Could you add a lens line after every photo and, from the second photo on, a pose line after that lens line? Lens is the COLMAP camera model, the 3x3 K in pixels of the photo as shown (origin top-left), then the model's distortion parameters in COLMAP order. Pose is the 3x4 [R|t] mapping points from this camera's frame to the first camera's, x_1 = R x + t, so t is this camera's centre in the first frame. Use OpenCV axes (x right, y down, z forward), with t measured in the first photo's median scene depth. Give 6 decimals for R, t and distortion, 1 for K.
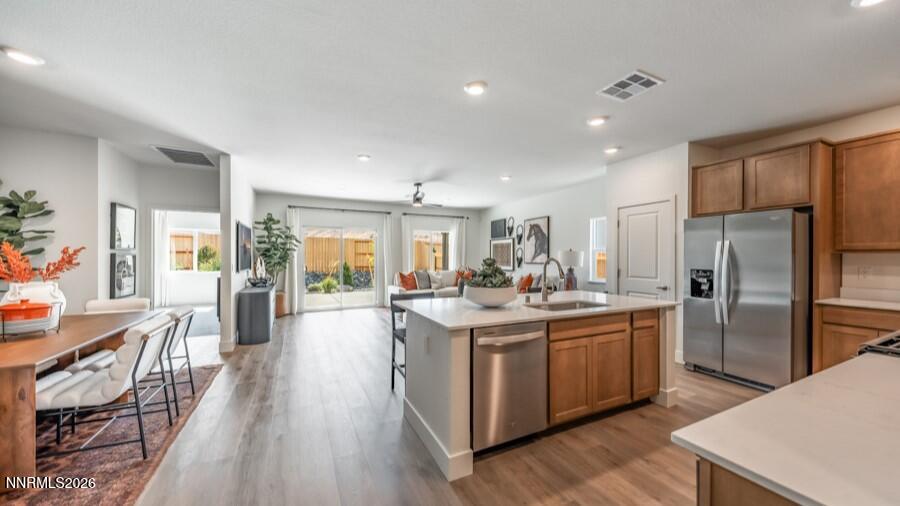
lens RADIAL K [[312.5, 0, 457.7], [0, 312.5, 256.3], [0, 0, 1]] dist [-0.007316, -0.001531]
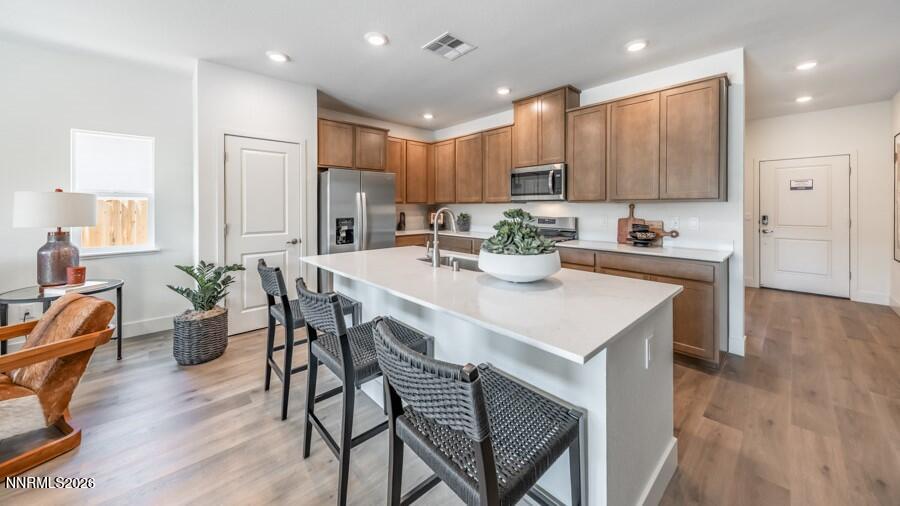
lens RADIAL K [[312.5, 0, 450.3], [0, 312.5, 205.2], [0, 0, 1]] dist [-0.007316, -0.001531]
pose [[-0.275440, 0.004983, 0.961305, -0.194633], [0.002177, 0.999987, -0.004560, 0.002773], [-0.961316, 0.000836, -0.275447, 0.520959]]
